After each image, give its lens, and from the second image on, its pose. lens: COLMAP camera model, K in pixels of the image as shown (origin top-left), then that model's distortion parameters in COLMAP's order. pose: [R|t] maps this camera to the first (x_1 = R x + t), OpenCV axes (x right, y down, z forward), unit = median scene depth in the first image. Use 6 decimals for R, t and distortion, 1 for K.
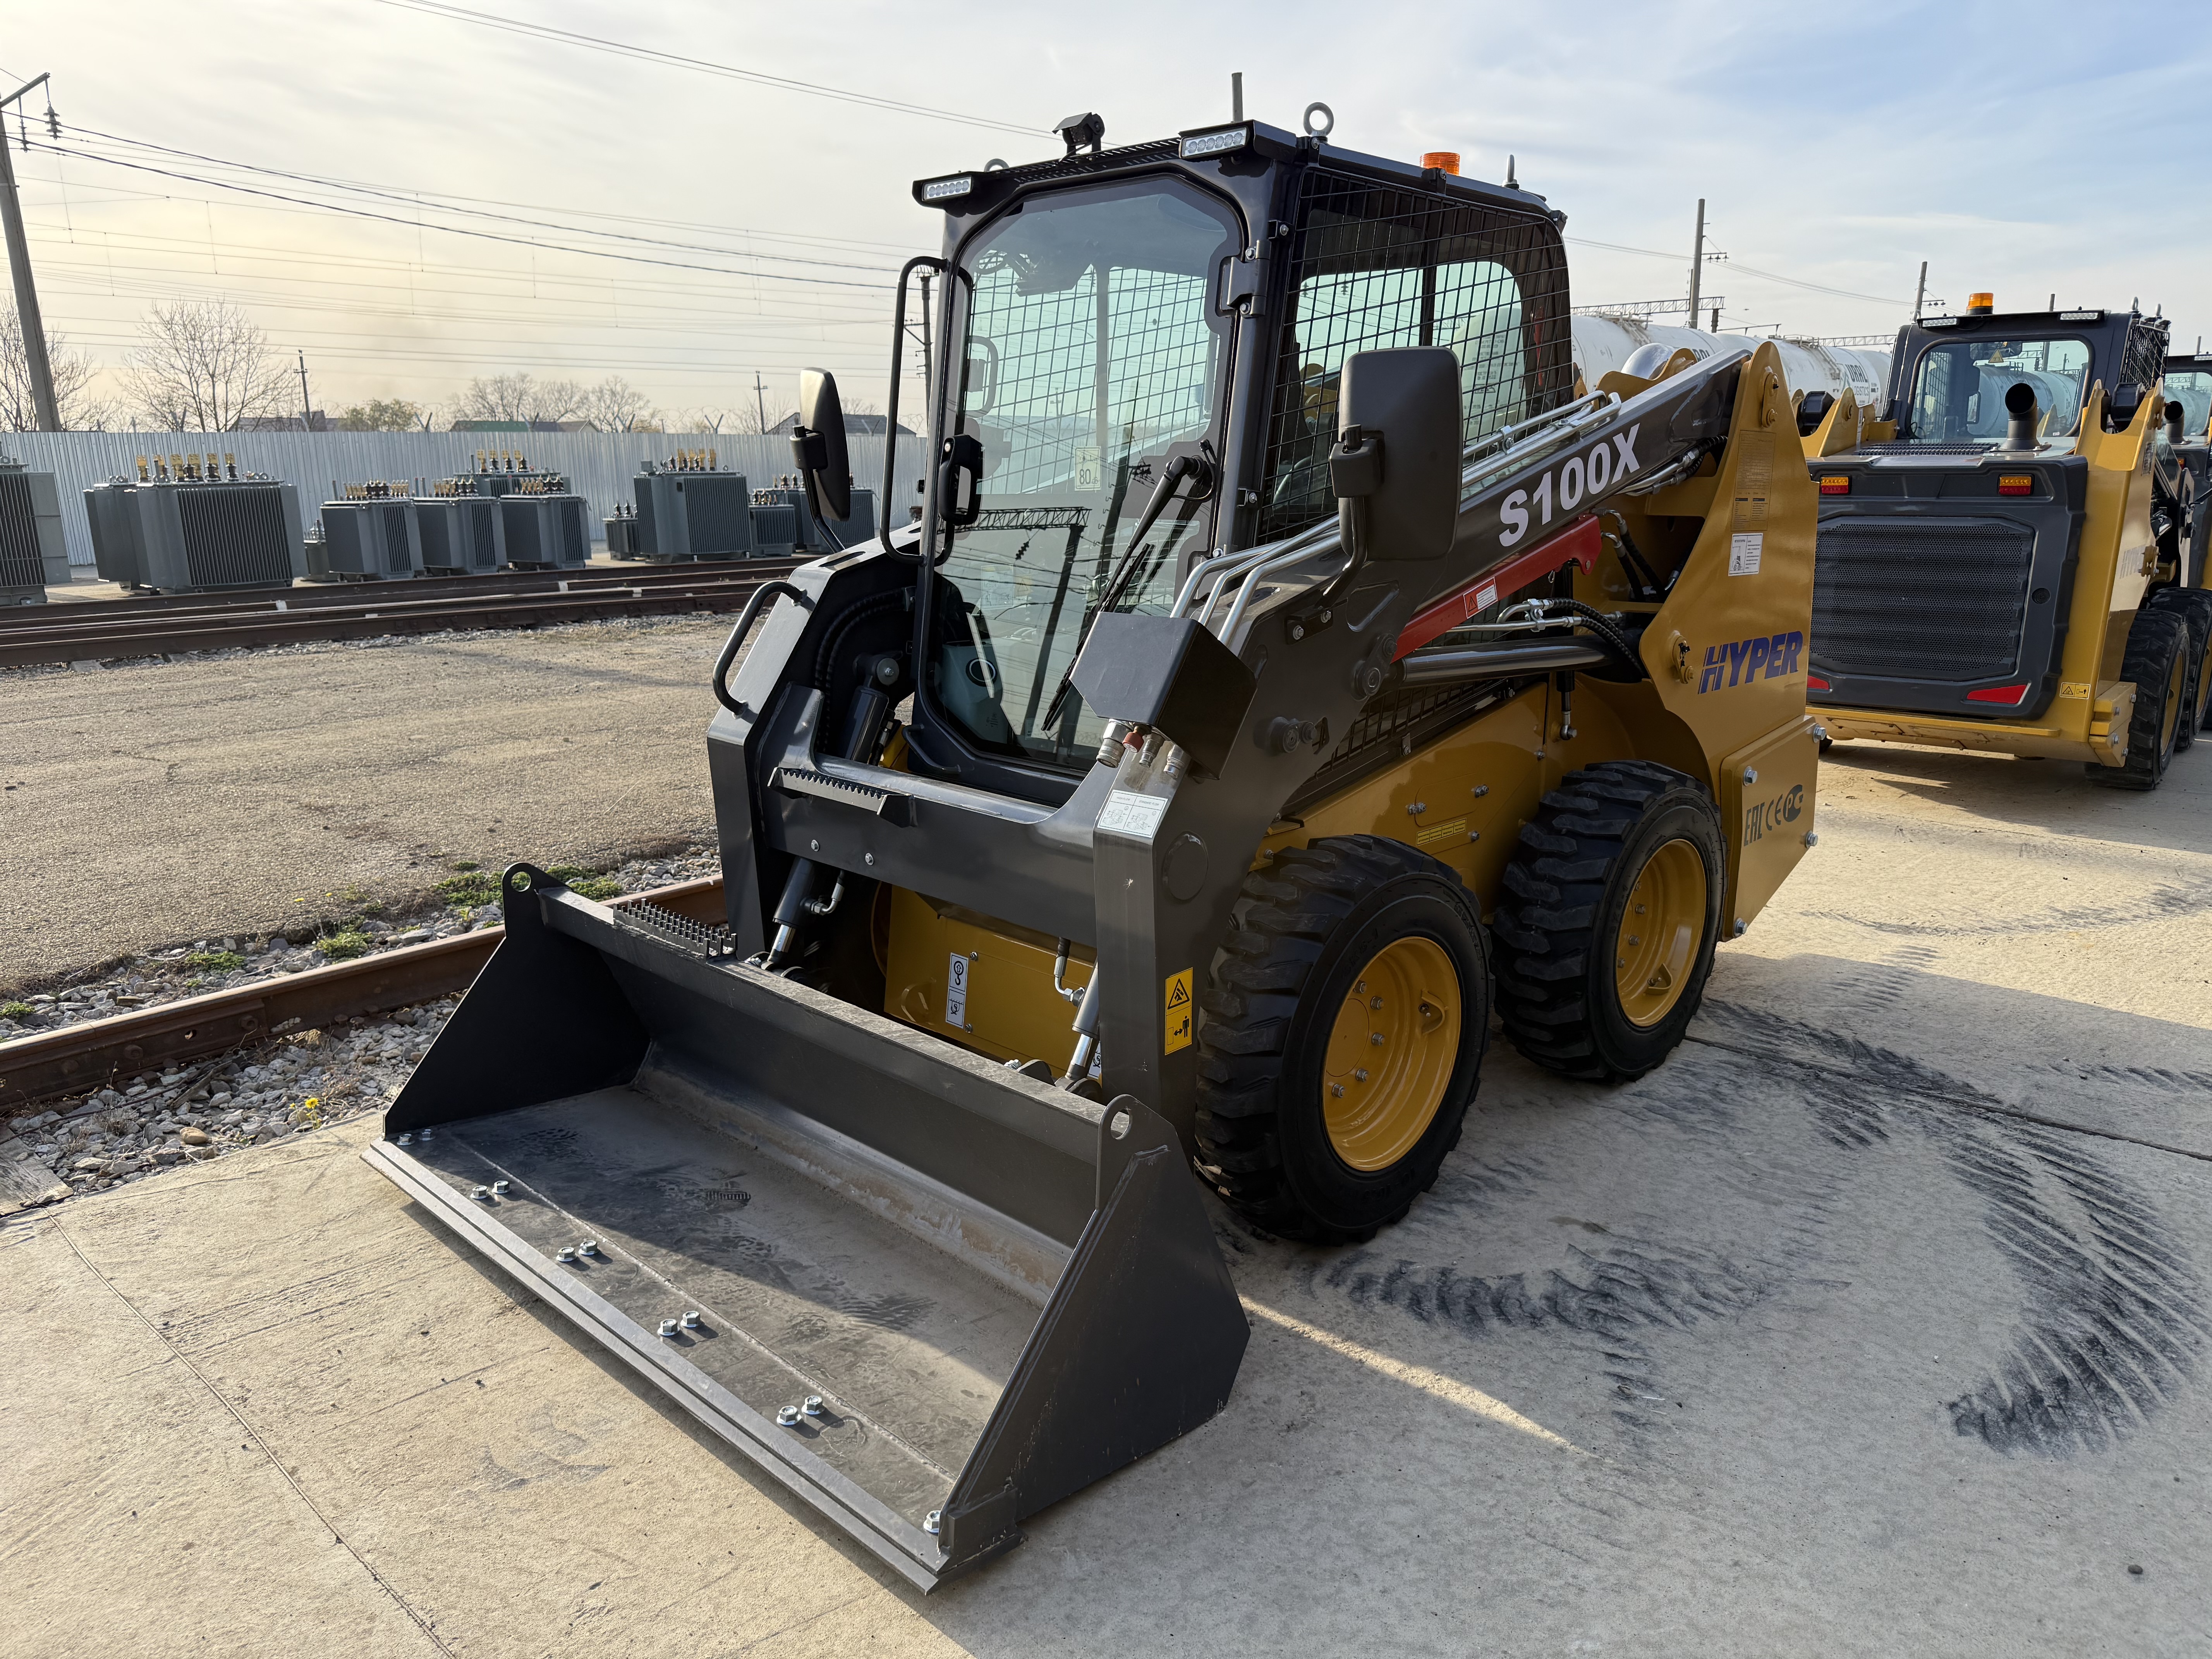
lens RADIAL K [[1514.1, 0, 1107.8], [0, 1514.1, 877.8], [0, 0, 1]] dist [0.003006, 0.000895]
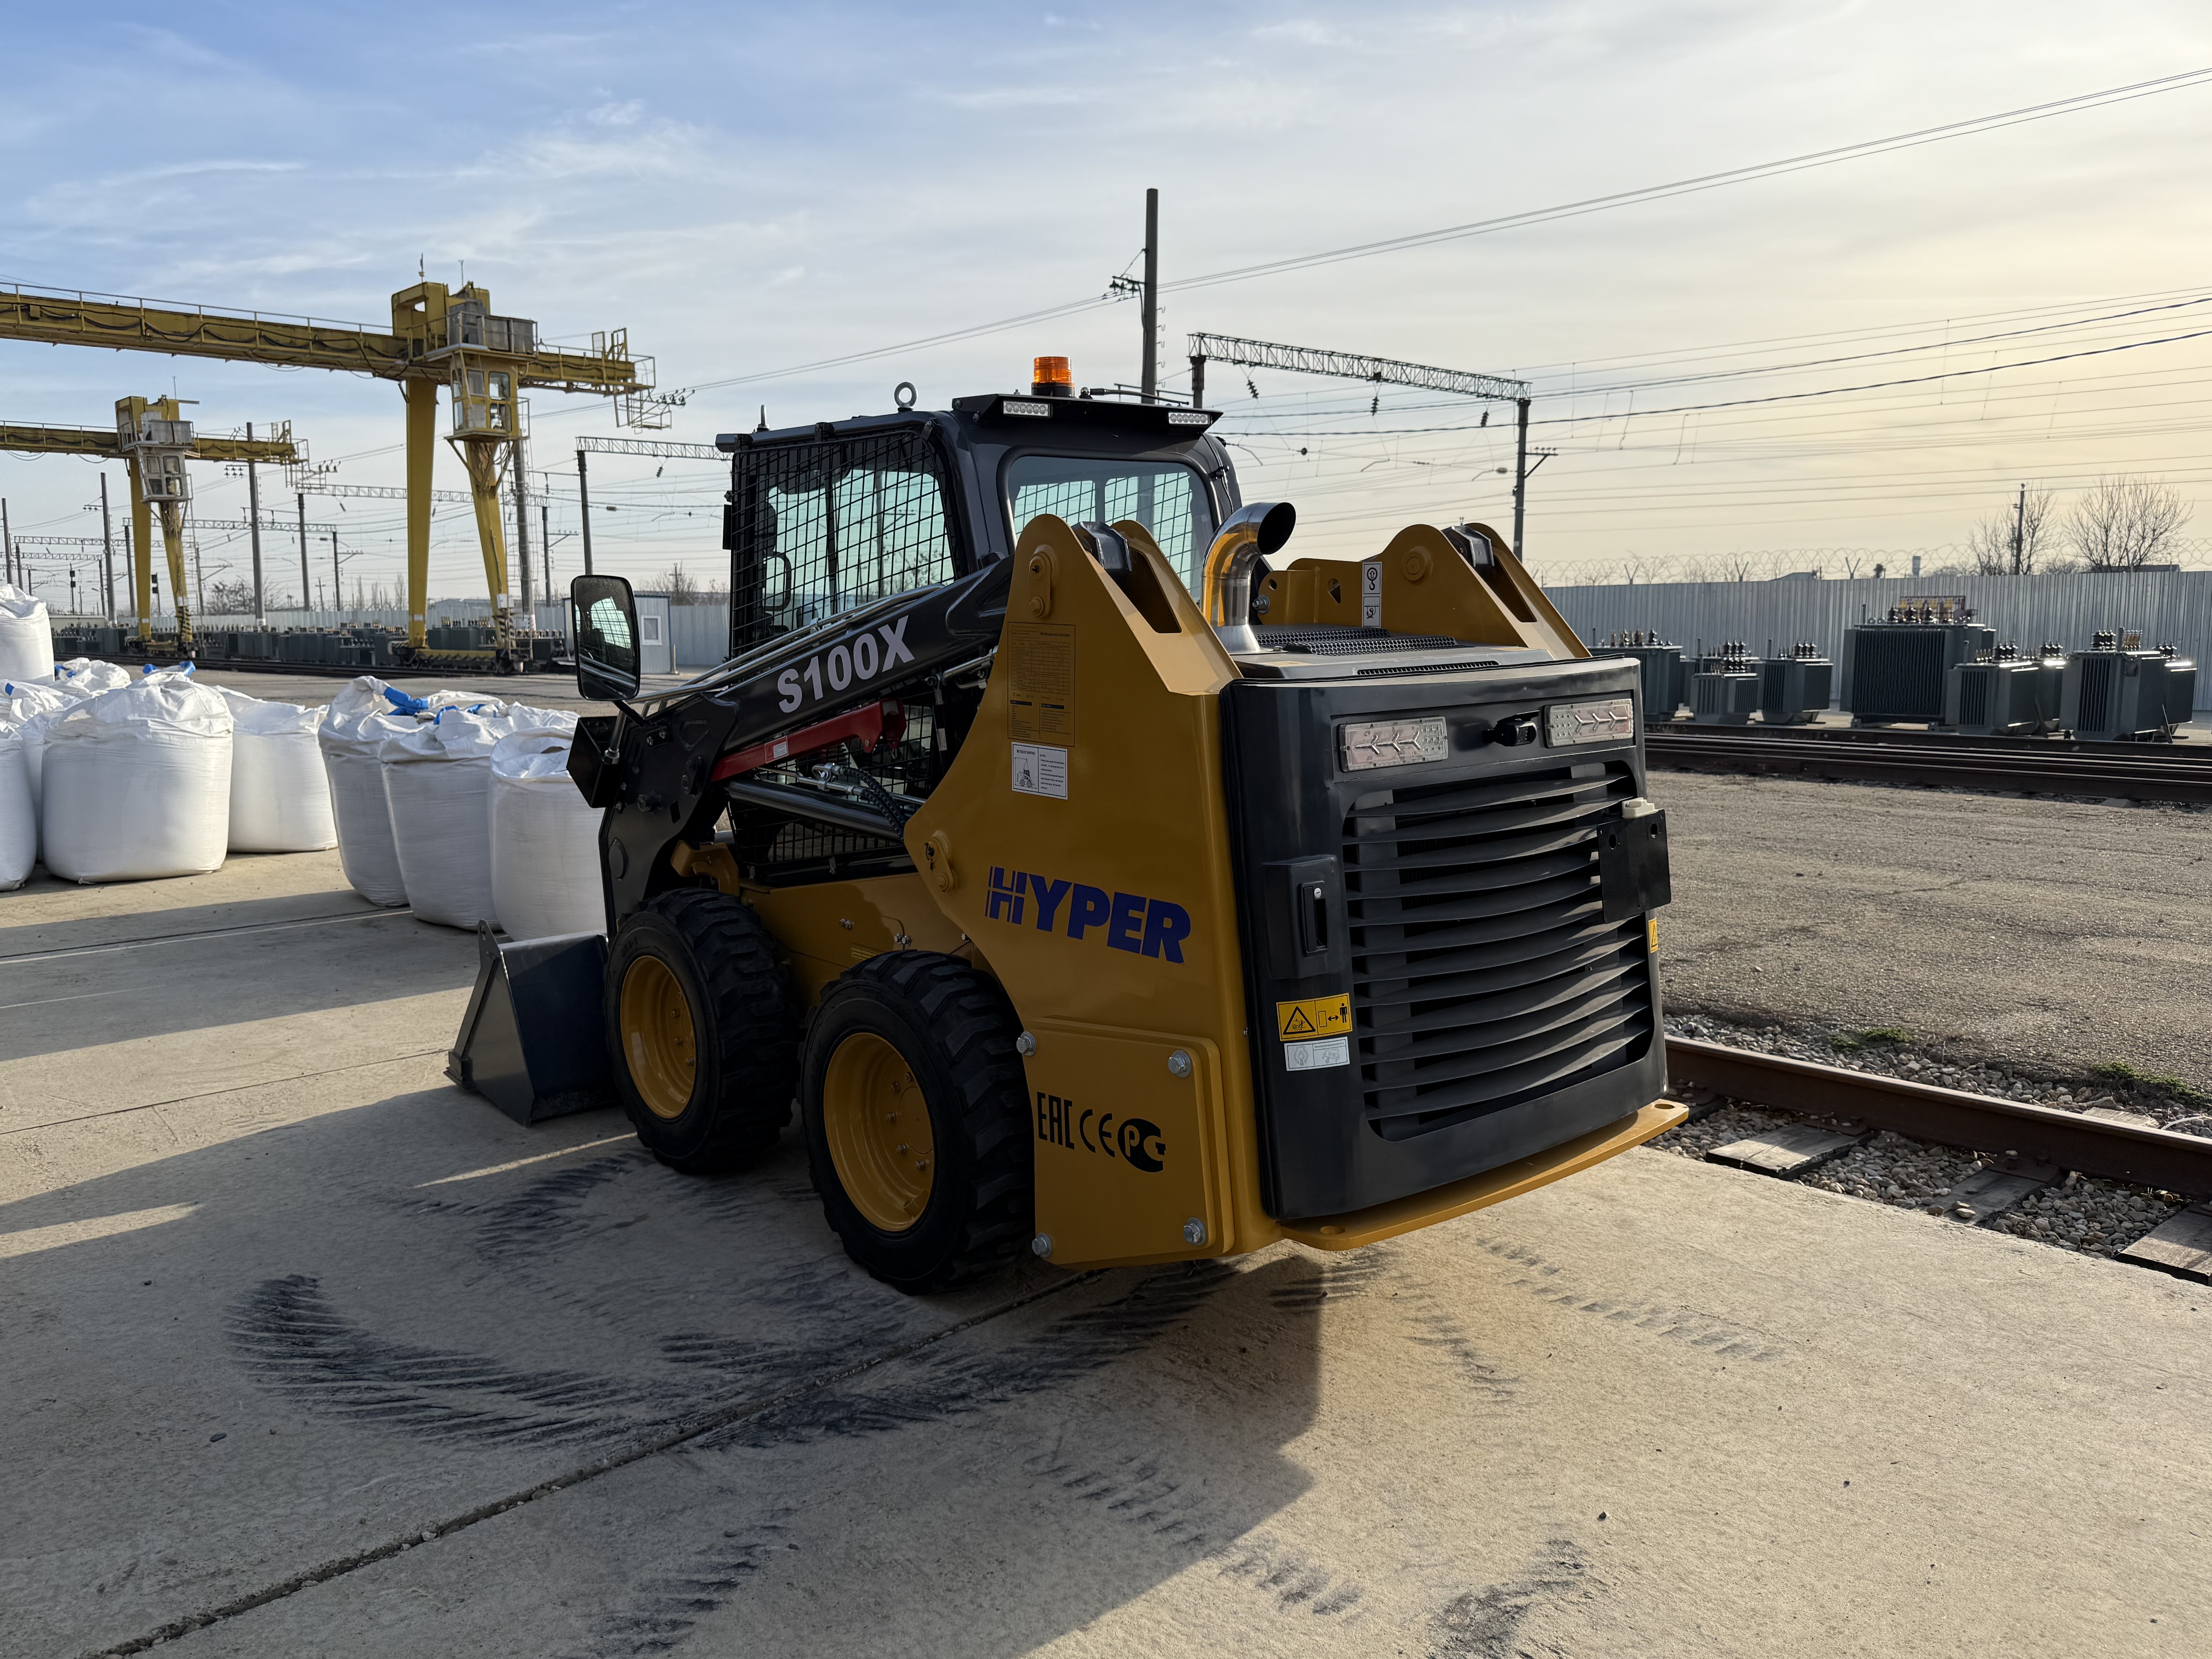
lens RADIAL K [[1639.9, 0, 1106.0], [0, 1639.9, 829.5], [0, 0, 1]] dist [0.044818, -0.066397]
pose [[-0.065183, 0.150349, -0.986482, 1.488340], [-0.254878, 0.953284, 0.162131, -0.386073], [0.964774, 0.262001, -0.023818, 1.225401]]
